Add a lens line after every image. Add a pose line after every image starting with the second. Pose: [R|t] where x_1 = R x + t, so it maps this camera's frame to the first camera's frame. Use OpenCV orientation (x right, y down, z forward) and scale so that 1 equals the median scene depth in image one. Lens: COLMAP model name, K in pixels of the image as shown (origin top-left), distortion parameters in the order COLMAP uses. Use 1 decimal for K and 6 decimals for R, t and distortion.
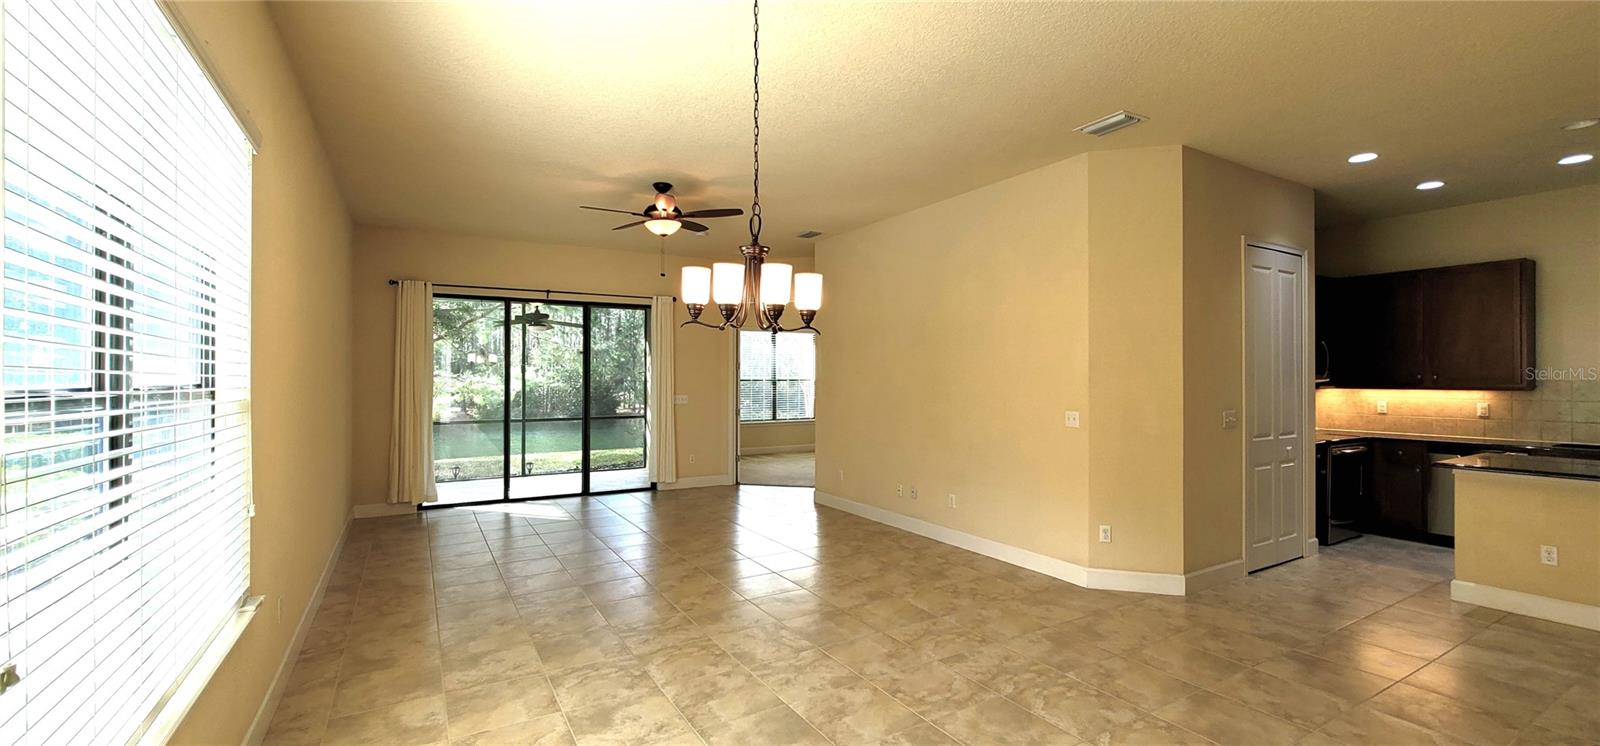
lens RADIAL K [[638.1, 0, 797.2], [0, 638.1, 374.1], [0, 0, 1]] dist [-0.002598, 0.000437]
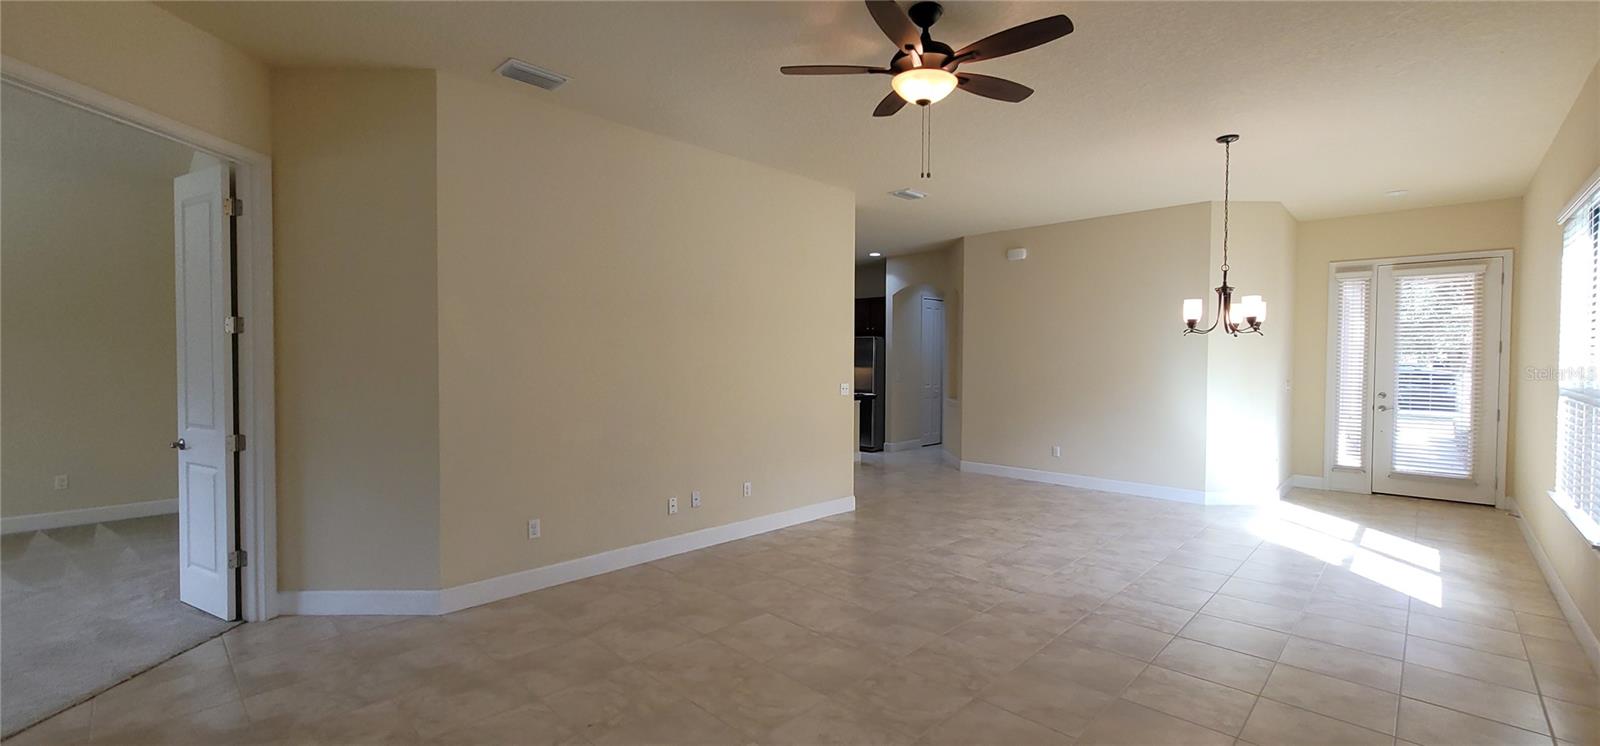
lens RADIAL K [[638.1, 0, 812.7], [0, 638.1, 368.7], [0, 0, 1]] dist [-0.002598, 0.000437]
pose [[-0.254043, -0.020429, 0.966977, -1.030988], [-0.008086, 0.999787, 0.018998, 0.004362], [-0.967159, -0.002993, -0.254154, 1.735933]]
